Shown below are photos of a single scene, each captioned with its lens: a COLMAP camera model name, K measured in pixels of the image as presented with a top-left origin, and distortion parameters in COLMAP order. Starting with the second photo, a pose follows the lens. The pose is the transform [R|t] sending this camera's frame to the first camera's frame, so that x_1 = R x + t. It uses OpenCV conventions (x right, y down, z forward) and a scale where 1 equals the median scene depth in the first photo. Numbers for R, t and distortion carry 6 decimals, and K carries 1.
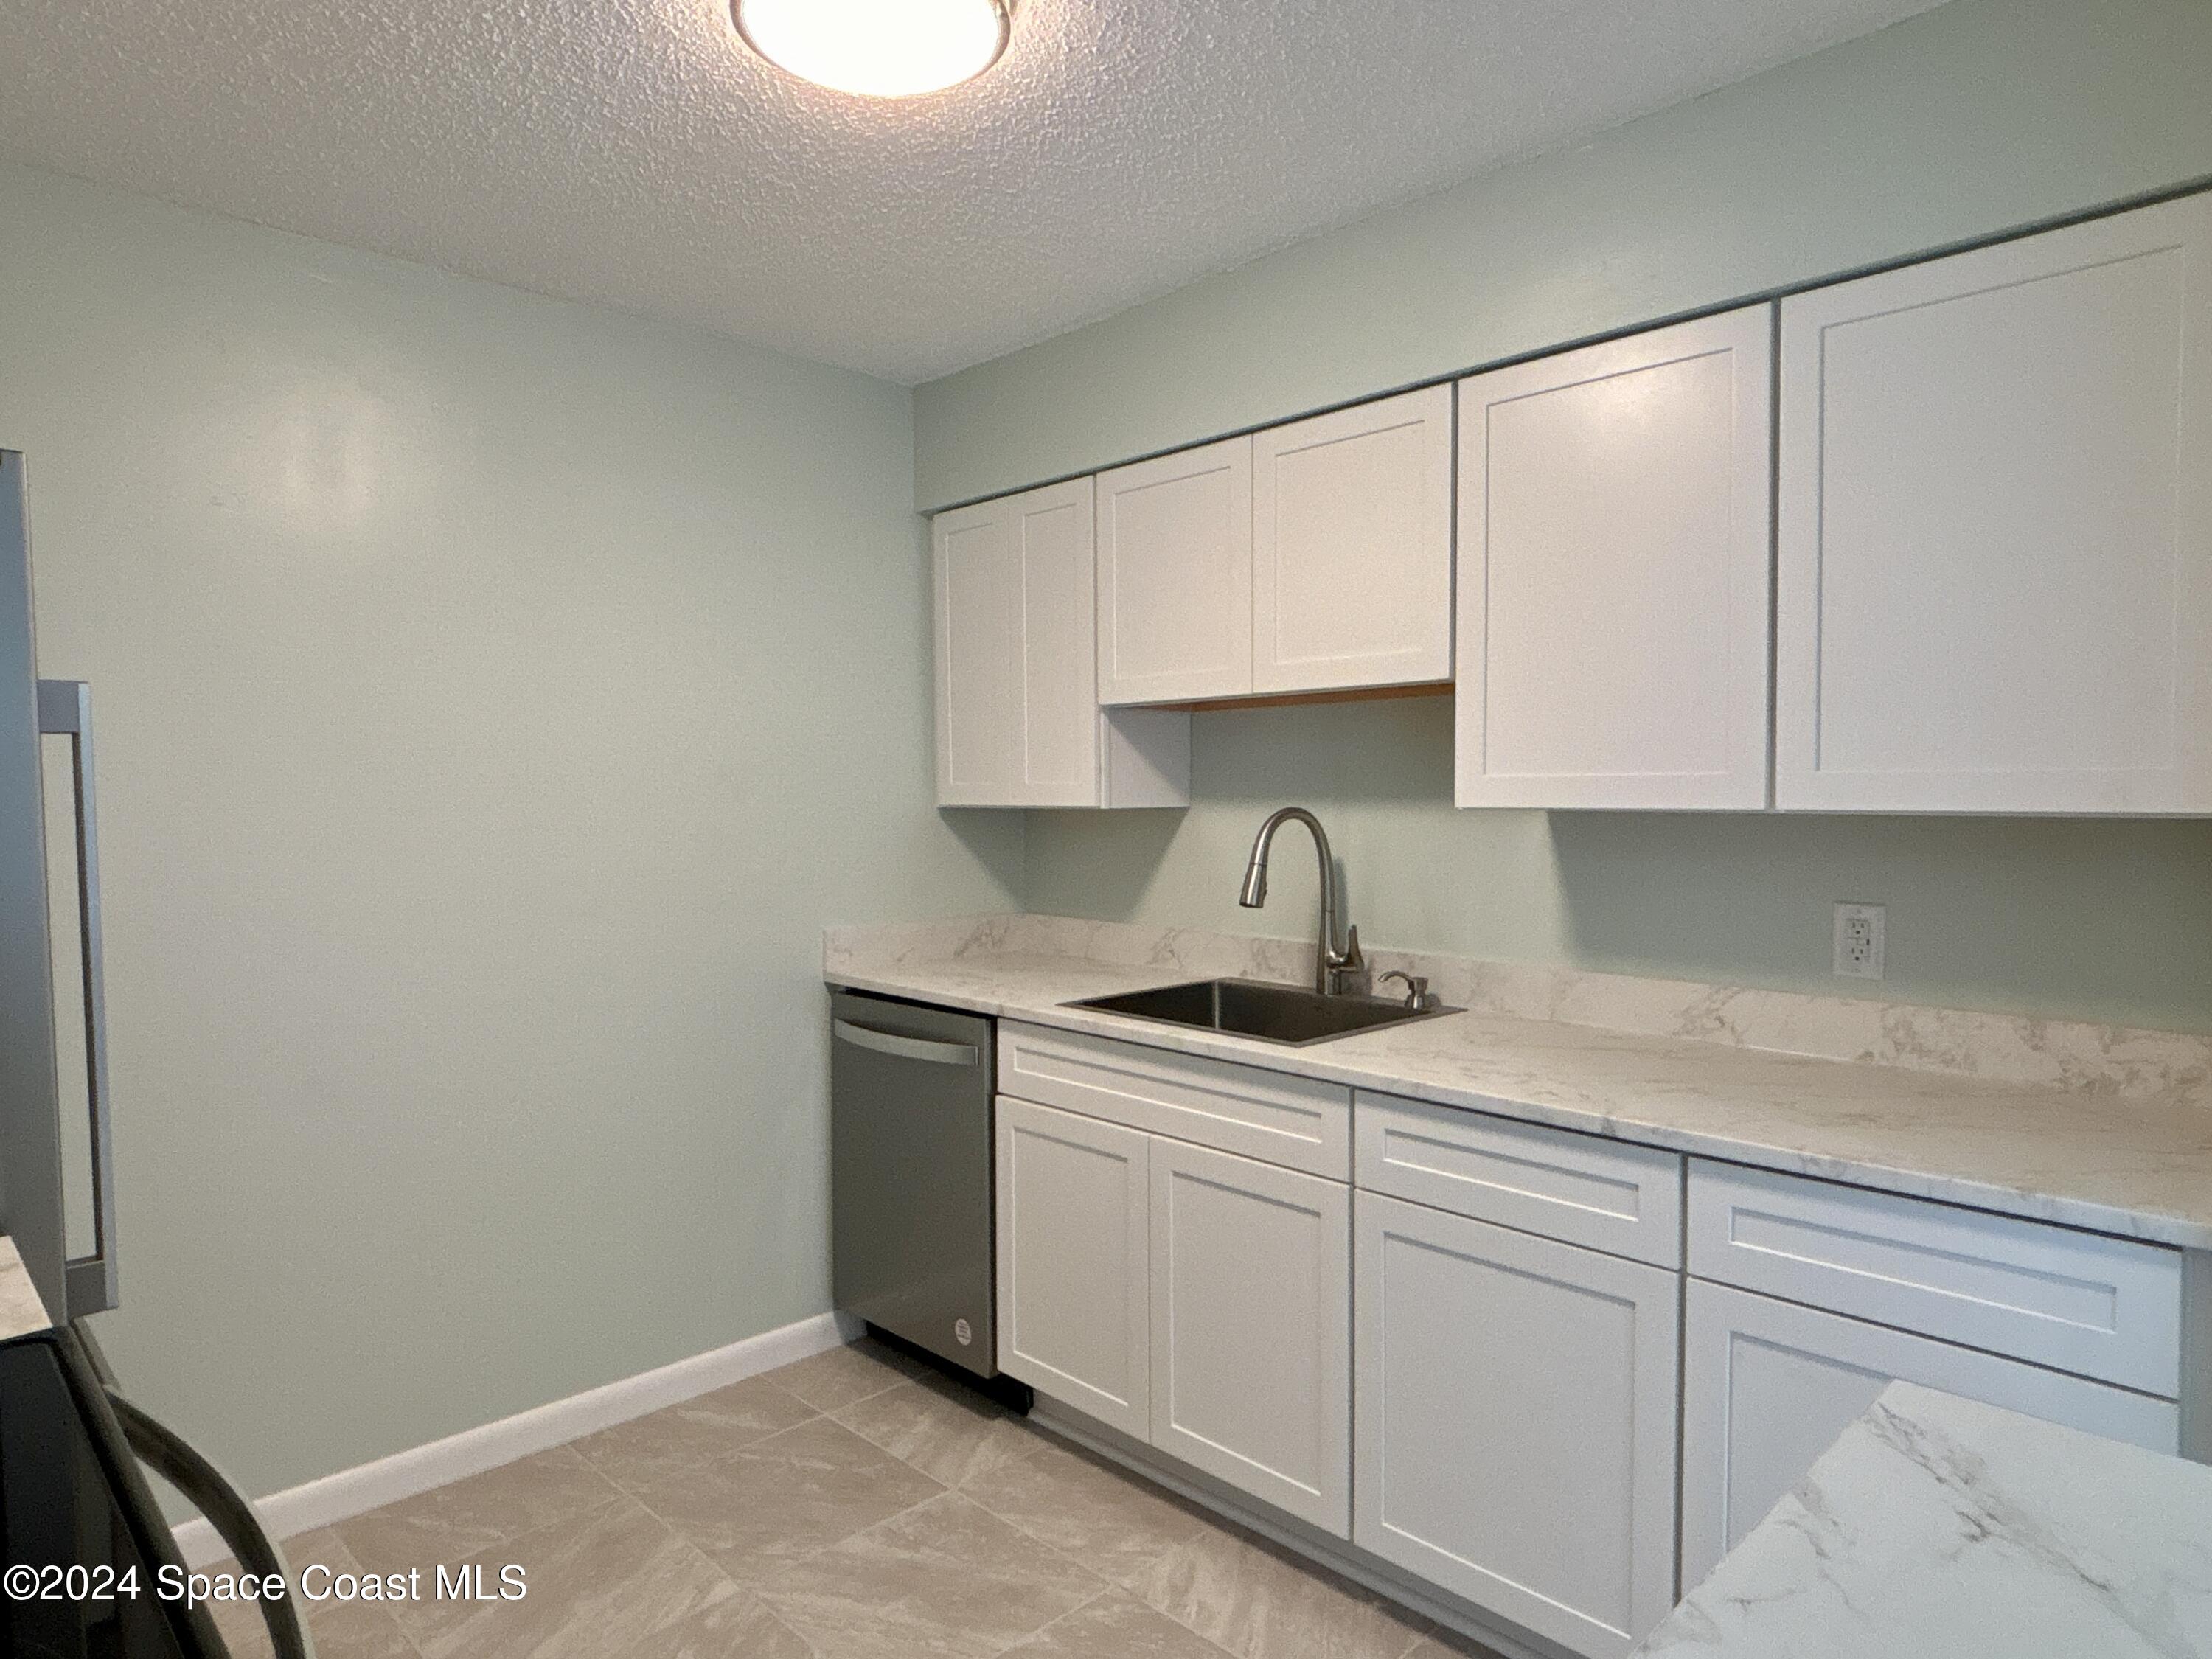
lens RADIAL K [[1331.5, 0, 1104.1], [0, 1331.5, 798.4], [0, 0, 1]] dist [-0.000220, -0.002870]
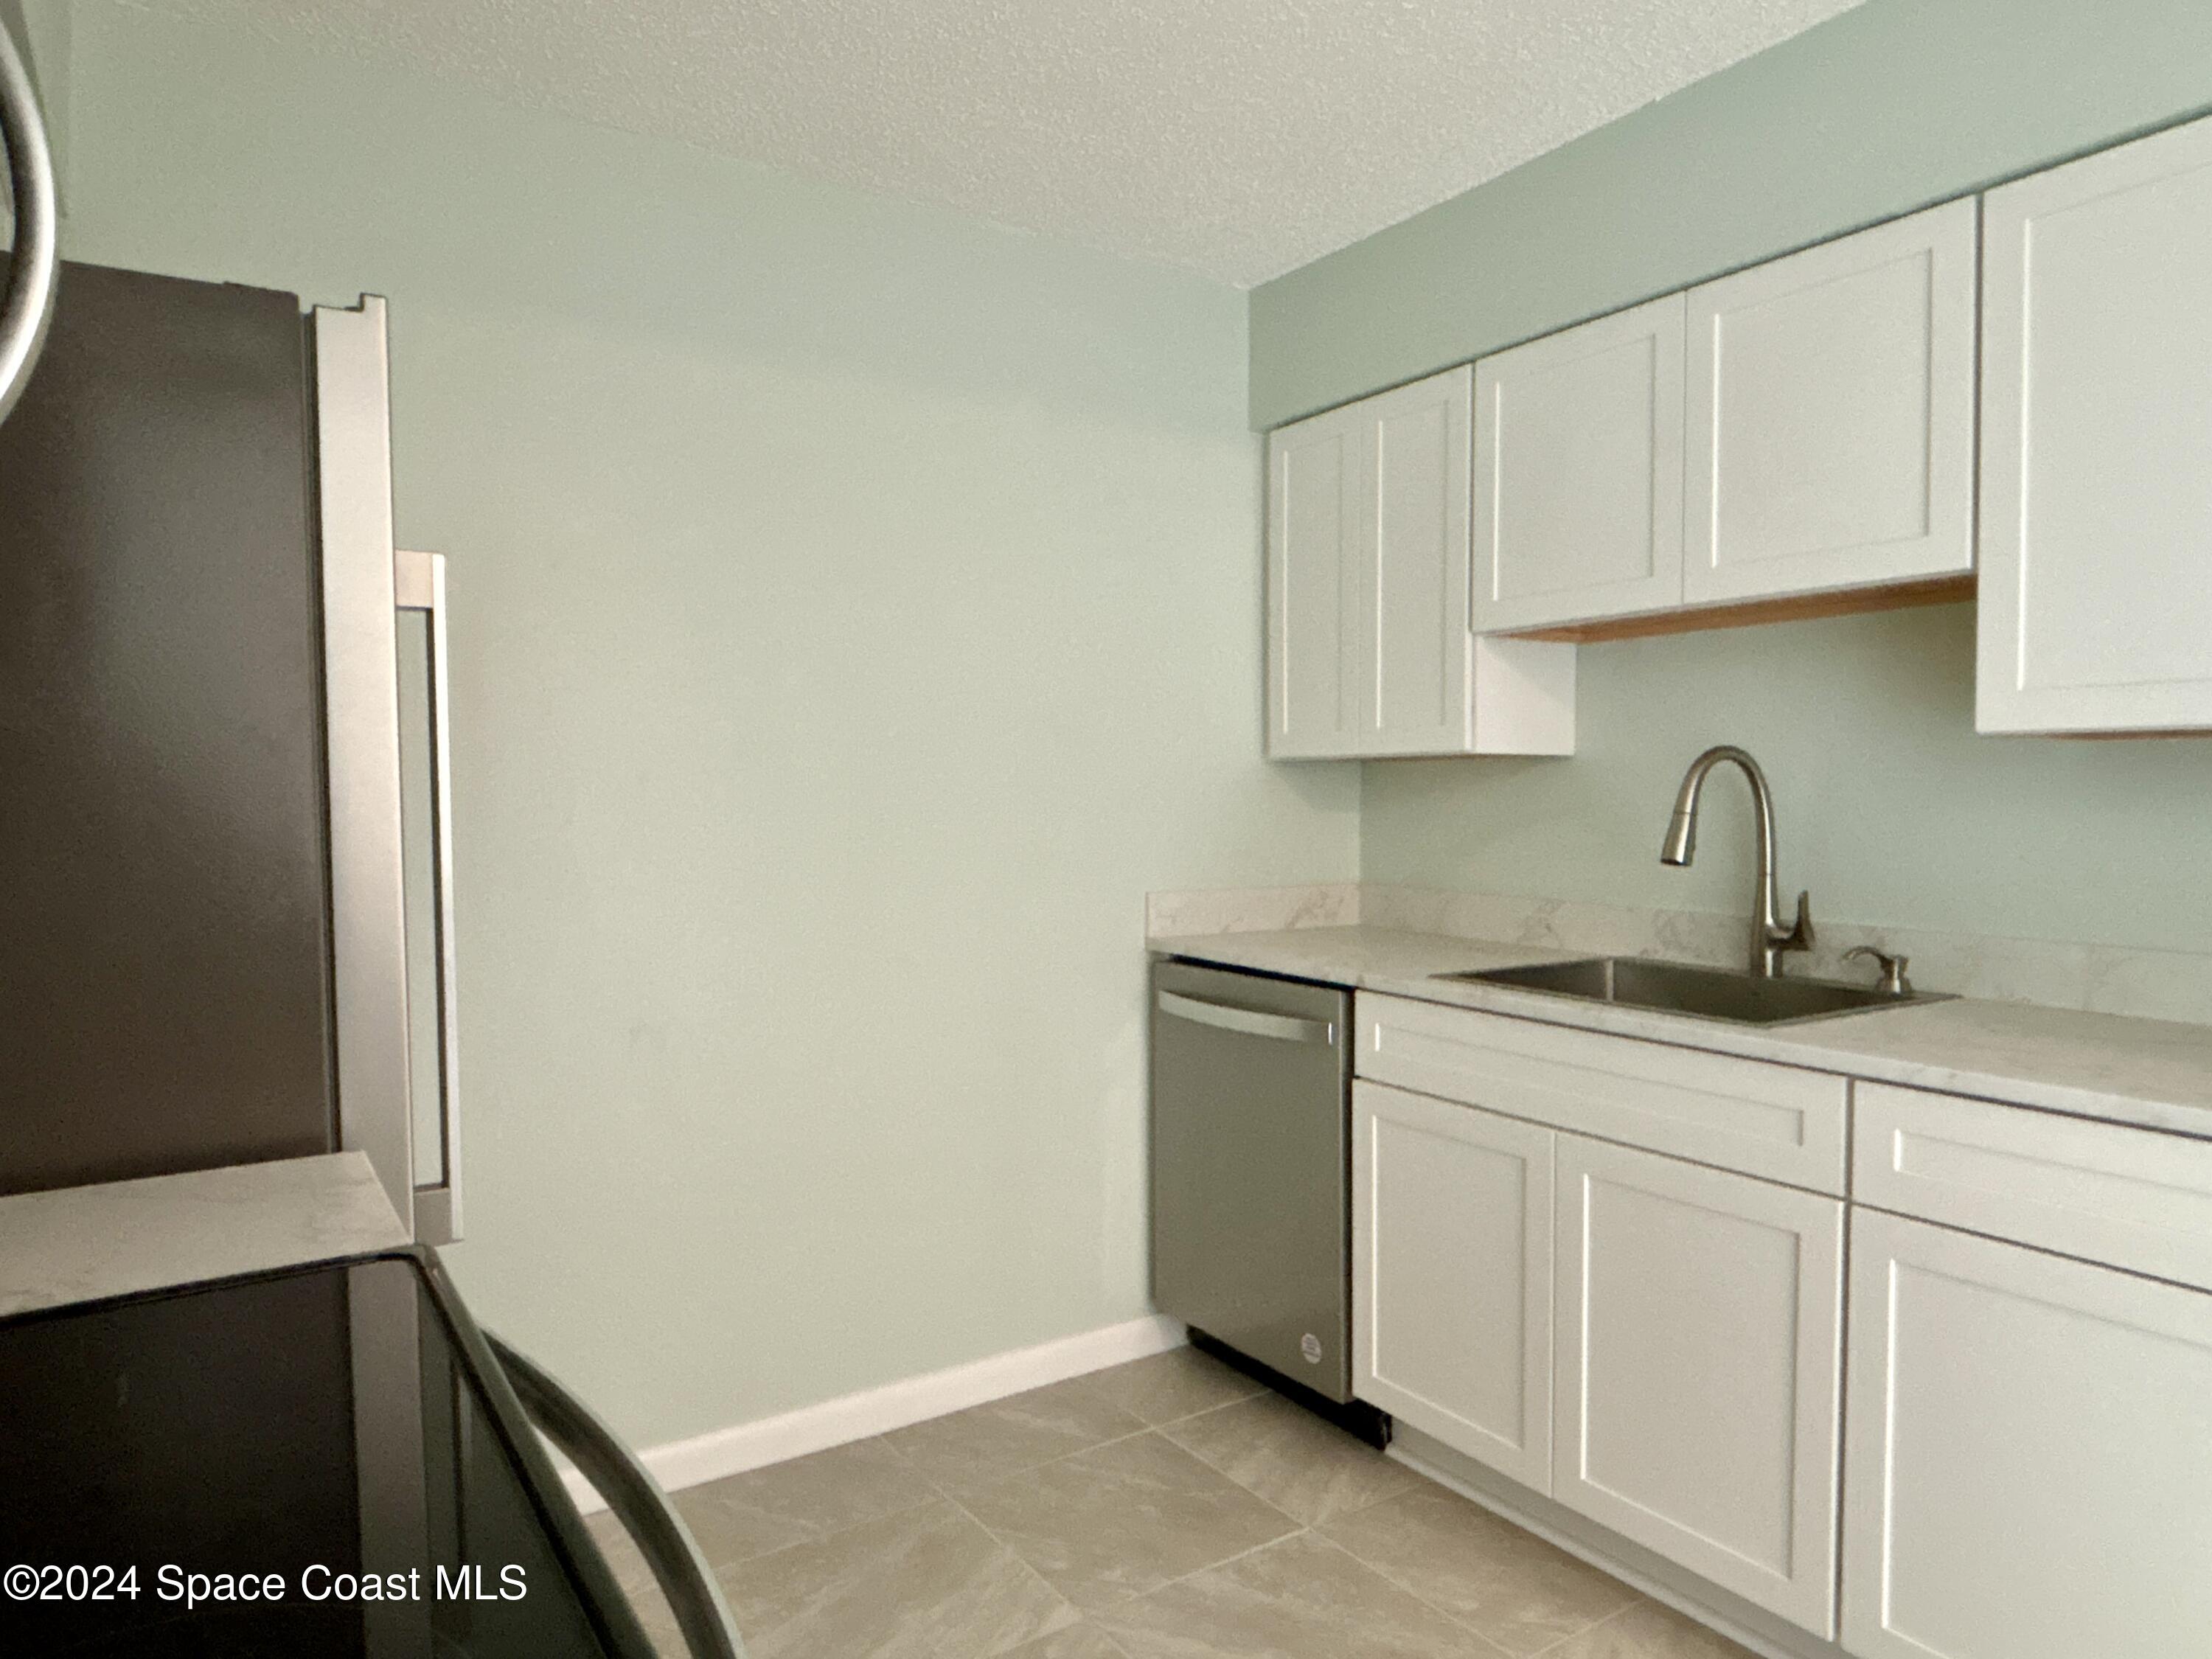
lens RADIAL K [[1388.4, 0, 1116.7], [0, 1388.4, 817.7], [0, 0, 1]] dist [0.055139, -0.081992]
pose [[0.983991, 0.011368, -0.177856, -0.077211], [-0.009211, 0.999874, 0.012948, 0.043852], [0.177980, -0.011102, 0.983971, 0.081081]]
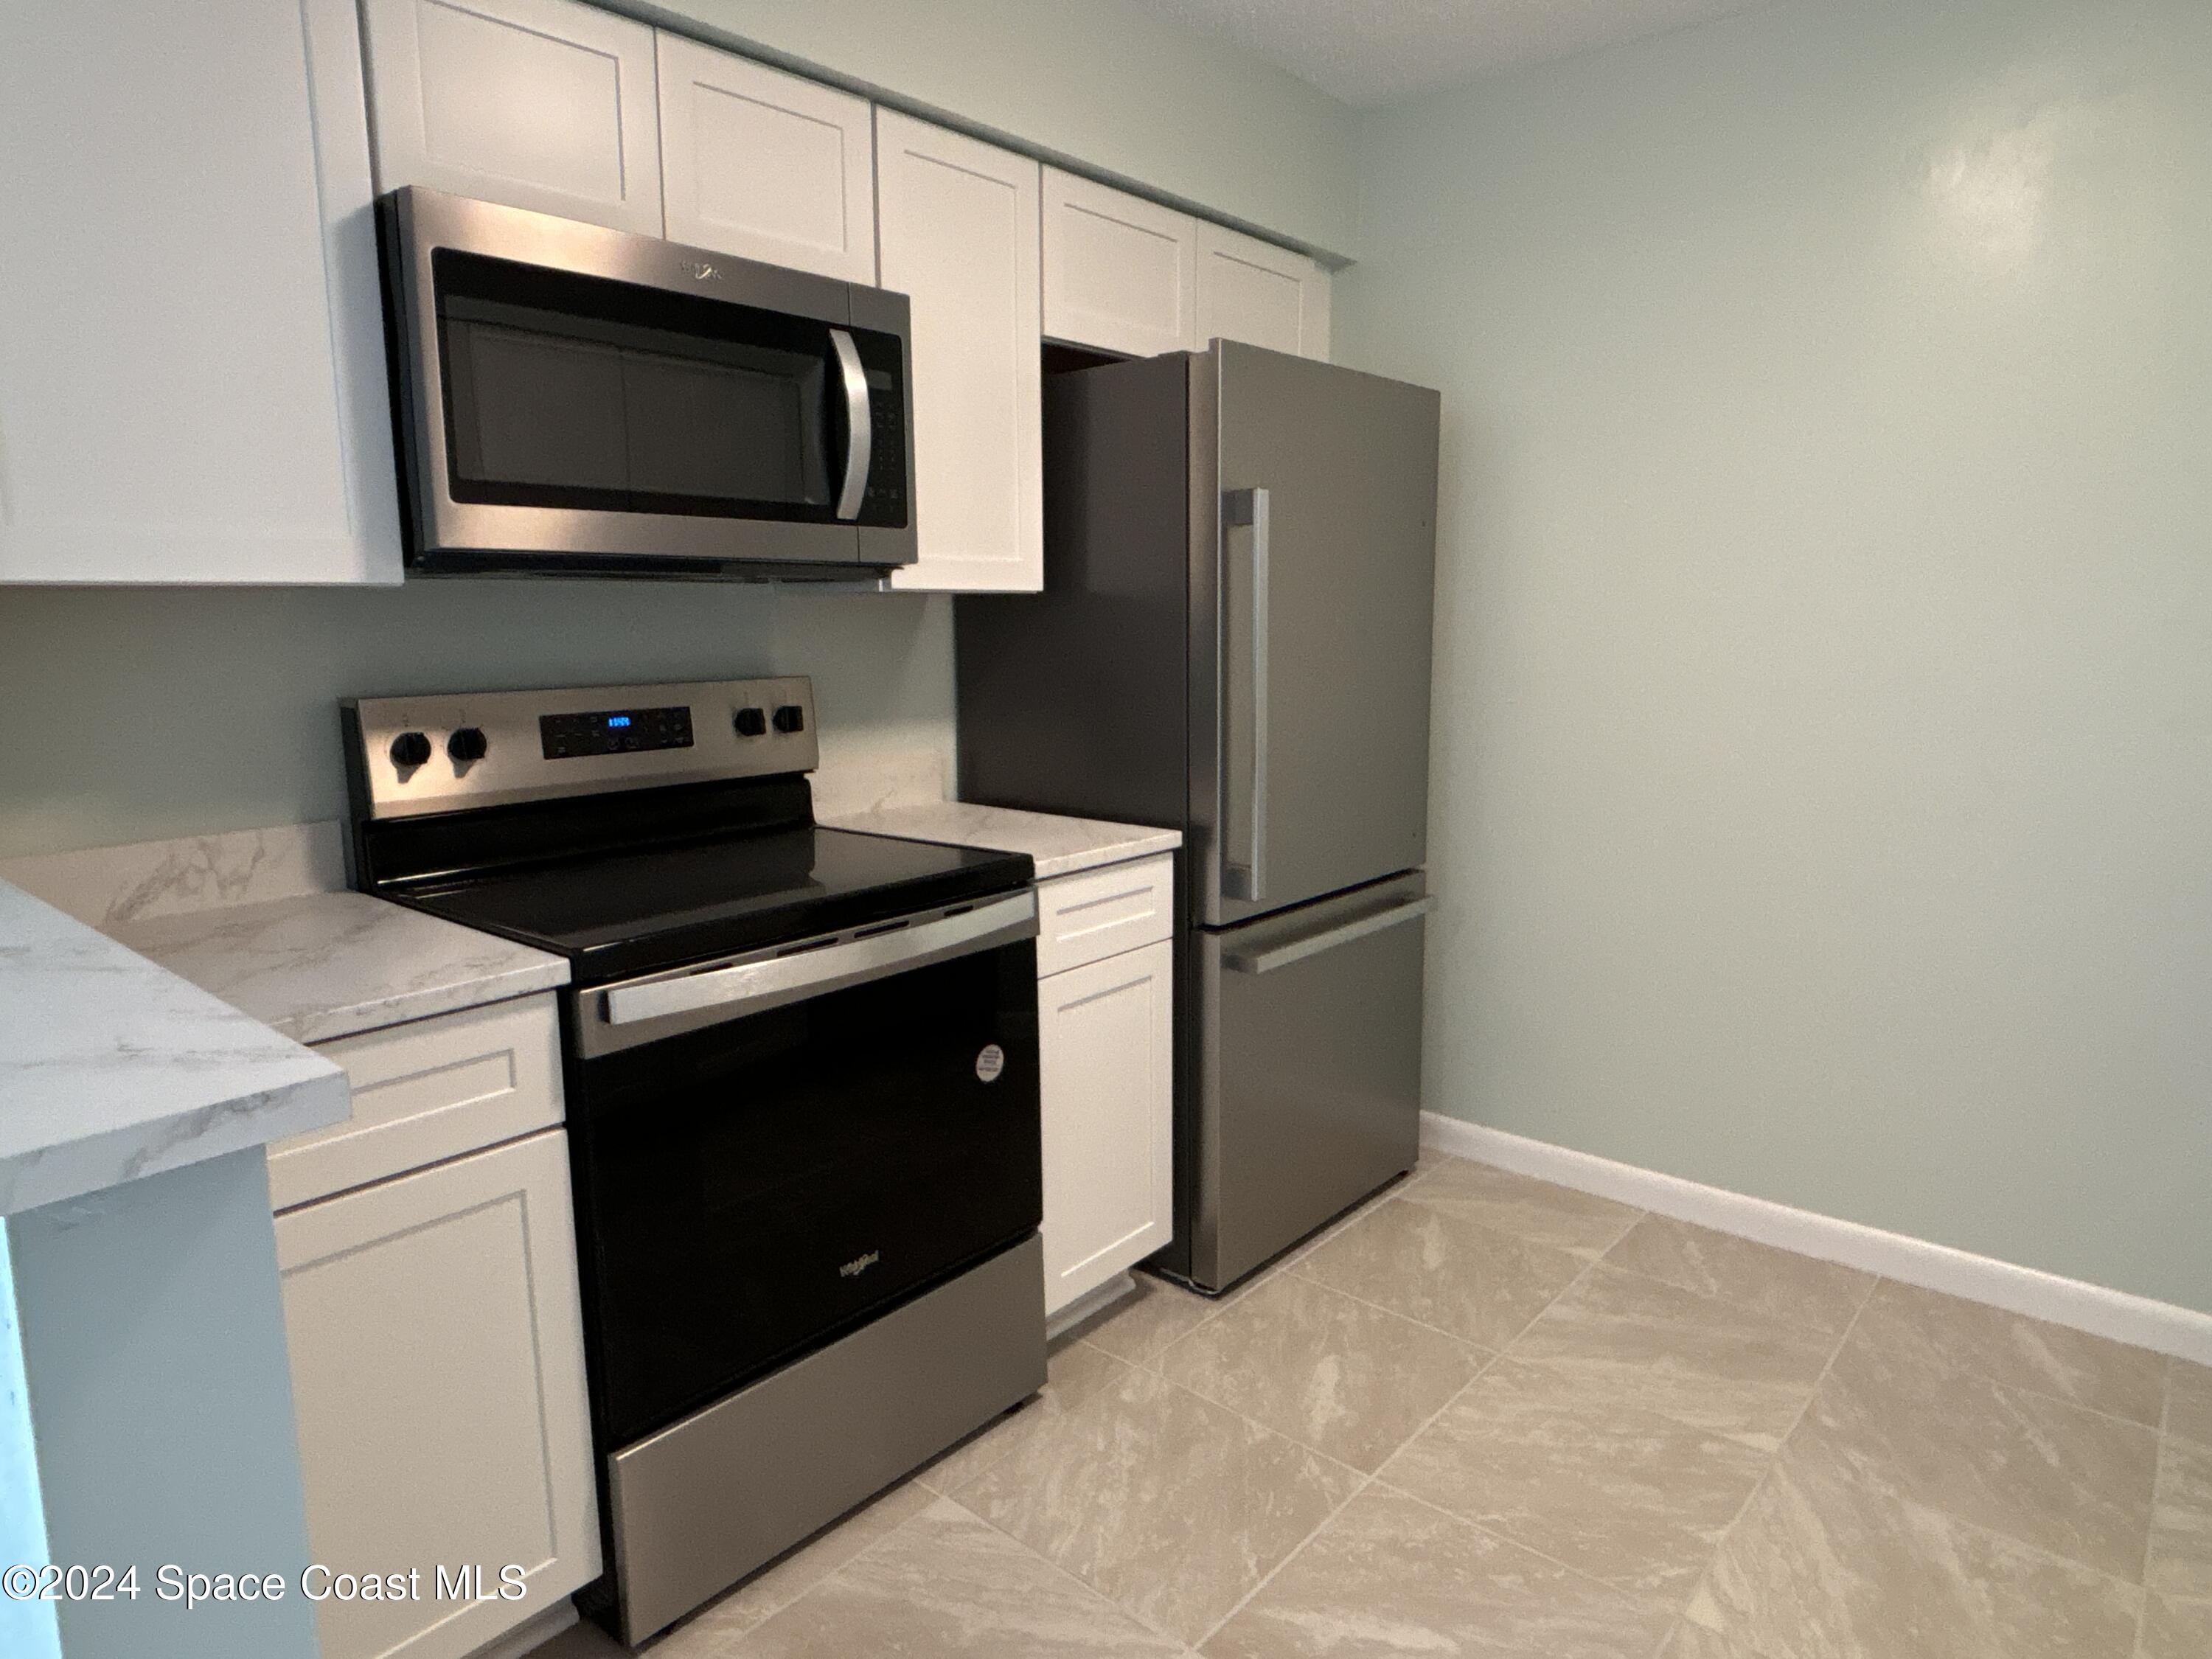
lens RADIAL K [[1332.5, 0, 1112.1], [0, 1332.5, 828.7], [0, 0, 1]] dist [-0.001655, -0.003743]
pose [[0.092906, 0.168588, -0.981298, 0.425290], [-0.002556, 0.985598, 0.169084, 0.020352], [0.995672, -0.013201, 0.091999, 0.401383]]
